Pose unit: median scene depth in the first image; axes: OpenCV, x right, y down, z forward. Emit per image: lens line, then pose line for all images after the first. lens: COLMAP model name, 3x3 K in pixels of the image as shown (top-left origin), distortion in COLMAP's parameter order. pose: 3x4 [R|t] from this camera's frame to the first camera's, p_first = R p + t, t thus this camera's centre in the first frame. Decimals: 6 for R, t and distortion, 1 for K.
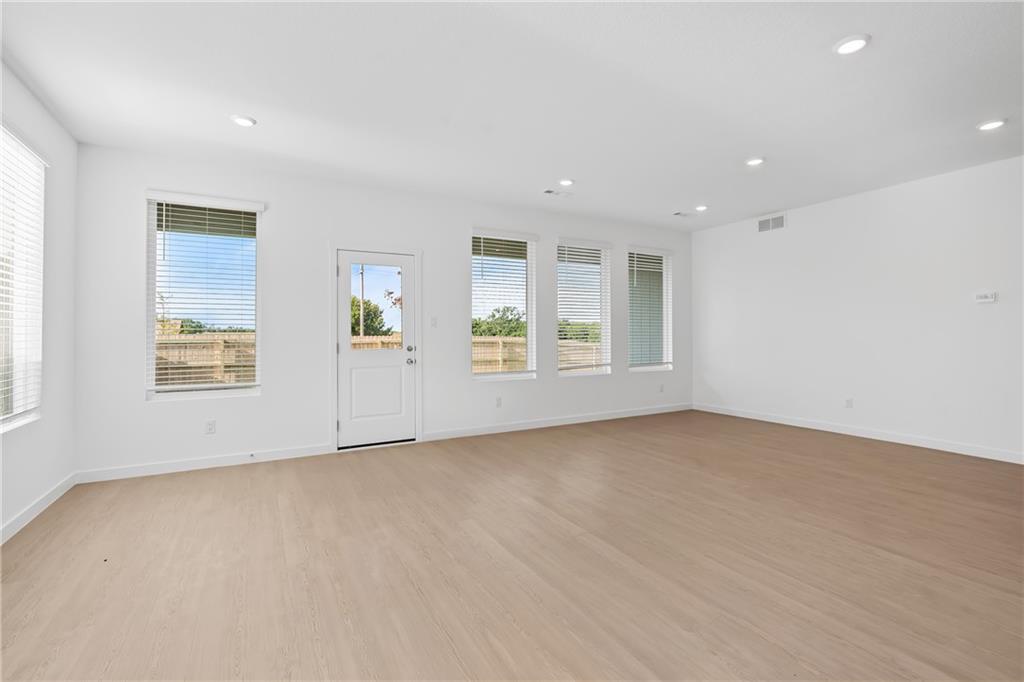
lens RADIAL K [[460.2, 0, 503.1], [0, 460.2, 335.8], [0, 0, 1]] dist [-0.010577, 0.003837]
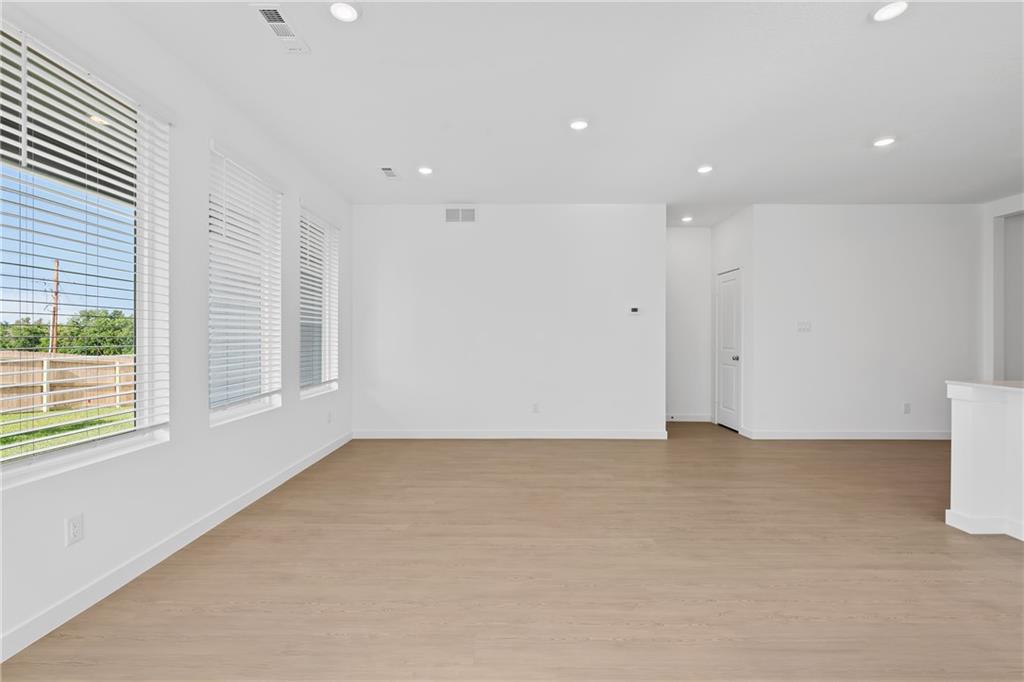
lens RADIAL K [[460.2, 0, 500.0], [0, 460.2, 337.6], [0, 0, 1]] dist [-0.010577, 0.003837]
pose [[0.495530, 0.003309, 0.868585, -0.160846], [0.006327, 0.999952, -0.007419, -0.000677], [-0.868568, 0.009172, 0.495485, 0.542041]]
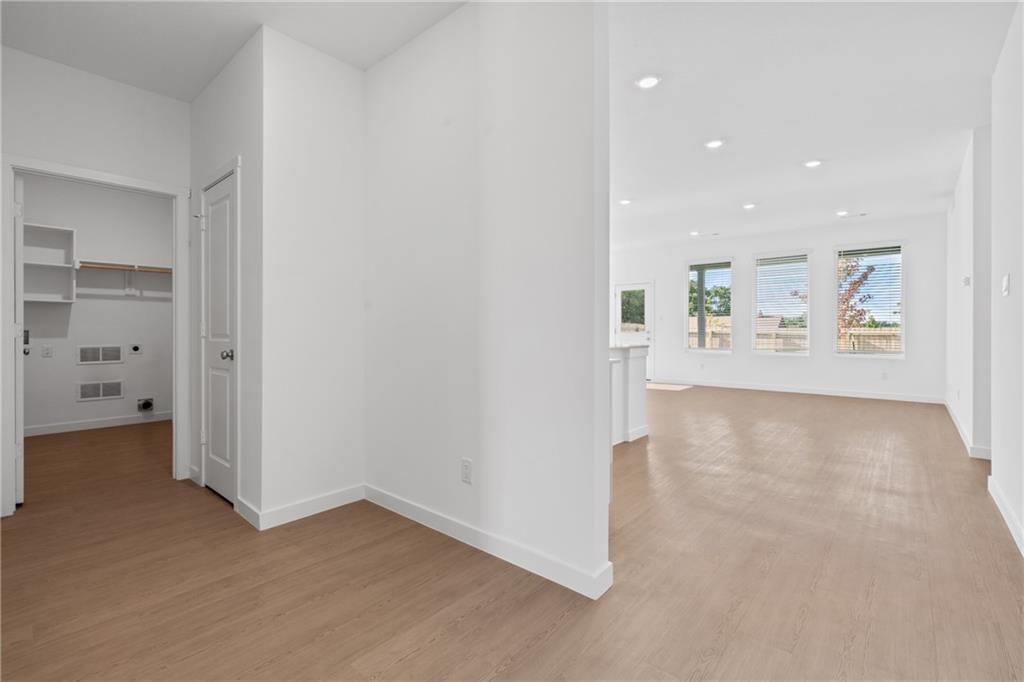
lens RADIAL K [[460.2, 0, 512.3], [0, 460.2, 333.8], [0, 0, 1]] dist [-0.010577, 0.003837]
pose [[0.357223, 0.012285, -0.933938, 1.252928], [-0.004494, 0.999925, 0.011434, 0.014648], [0.934008, 0.000113, 0.357252, -0.185553]]
